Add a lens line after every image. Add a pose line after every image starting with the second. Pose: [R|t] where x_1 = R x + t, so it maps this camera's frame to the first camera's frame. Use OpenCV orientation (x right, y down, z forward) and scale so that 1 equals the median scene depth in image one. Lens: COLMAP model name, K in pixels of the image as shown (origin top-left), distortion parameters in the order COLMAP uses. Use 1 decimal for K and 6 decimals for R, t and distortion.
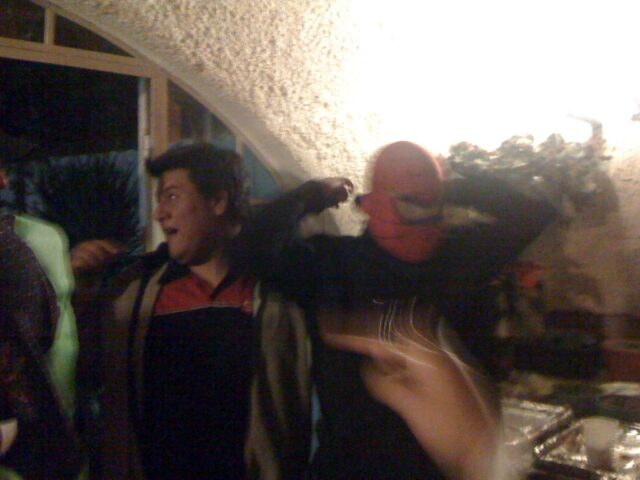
lens RADIAL K [[734.4, 0, 320.0], [0, 734.4, 240.0], [0, 0, 1]] dist [0.123435, -0.600366]
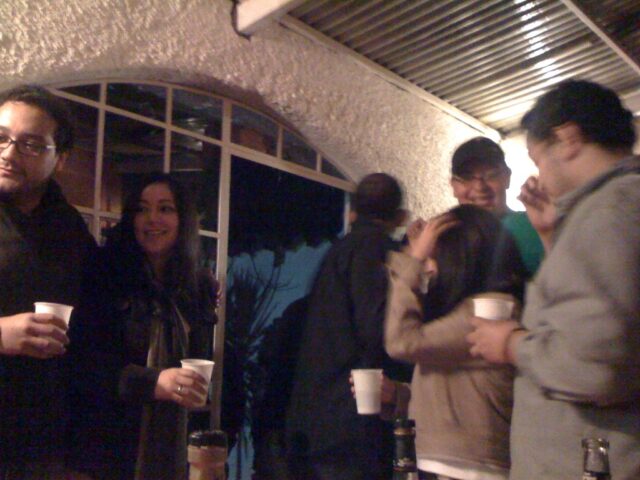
lens RADIAL K [[734.4, 0, 320.0], [0, 734.4, 240.0], [0, 0, 1]] dist [0.123435, -0.600366]
pose [[0.994286, 0.045939, 0.096354, -0.441732], [-0.026855, 0.981275, -0.190731, 0.212462], [-0.103312, 0.187053, 0.976902, -0.647158]]
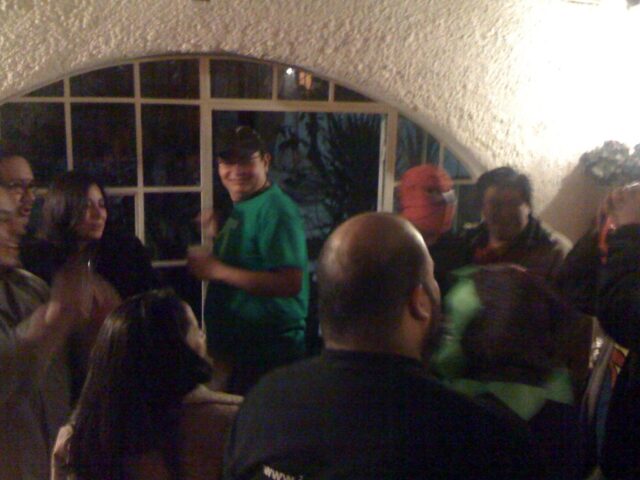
lens RADIAL K [[734.4, 0, 320.0], [0, 734.4, 240.0], [0, 0, 1]] dist [0.123435, -0.600366]
pose [[0.921062, 0.087755, -0.379400, 0.278072], [-0.034150, 0.988727, 0.145785, -0.157107], [0.387916, -0.121320, 0.913675, -0.615809]]
